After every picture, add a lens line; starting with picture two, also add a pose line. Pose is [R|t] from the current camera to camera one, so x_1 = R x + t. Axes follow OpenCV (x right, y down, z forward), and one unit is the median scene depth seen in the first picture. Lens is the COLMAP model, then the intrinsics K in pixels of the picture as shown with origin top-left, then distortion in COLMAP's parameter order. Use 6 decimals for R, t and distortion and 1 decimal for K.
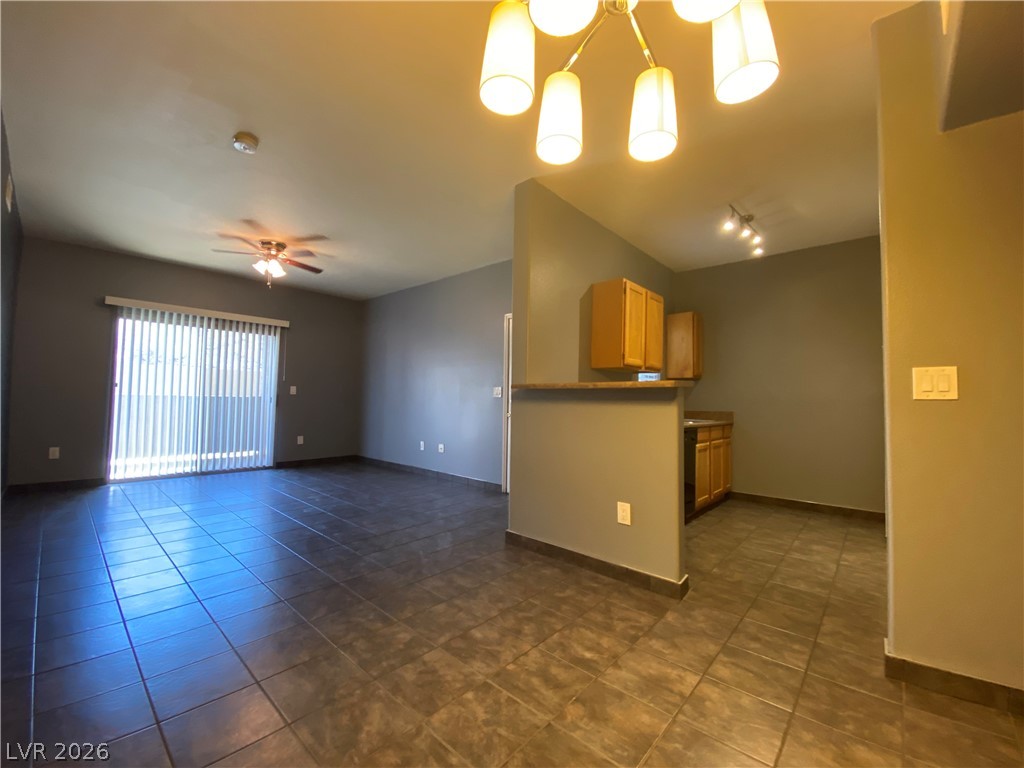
lens RADIAL K [[417.3, 0, 513.6], [0, 417.3, 386.8], [0, 0, 1]] dist [0.011124, -0.001088]
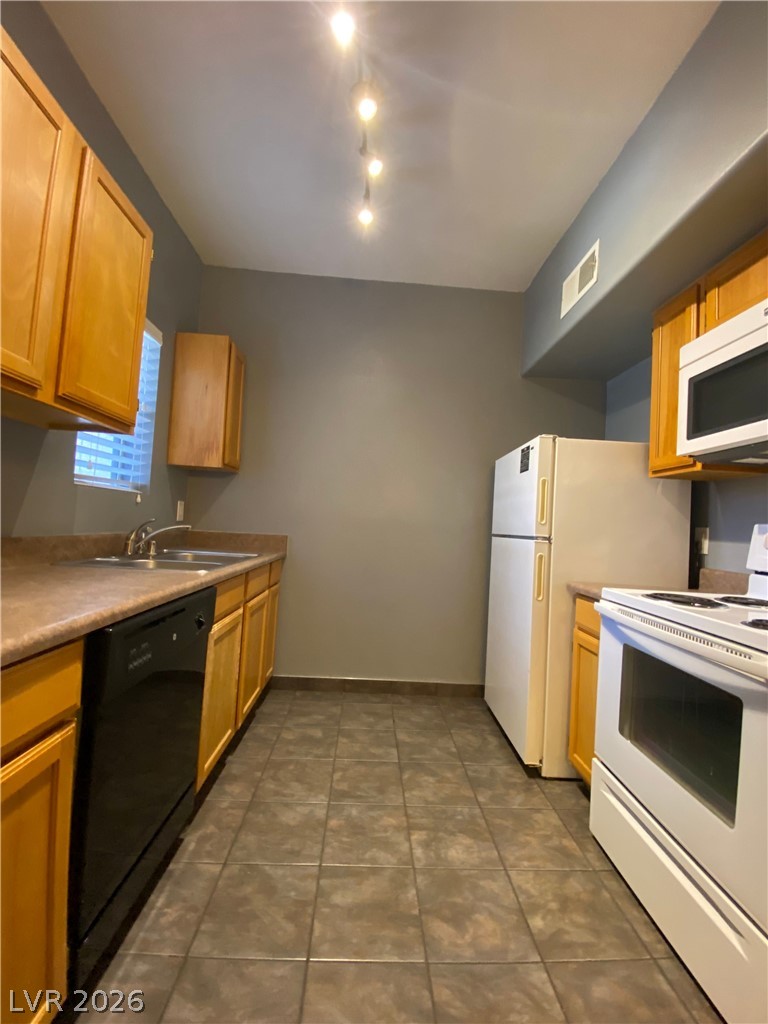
lens RADIAL K [[417.3, 0, 387.2], [0, 417.3, 509.2], [0, 0, 1]] dist [0.011124, -0.001088]
pose [[0.714619, 0.057531, 0.697144, 0.258720], [-0.075362, 0.997144, -0.005038, 0.020908], [-0.695443, -0.048938, 0.716913, 0.573709]]
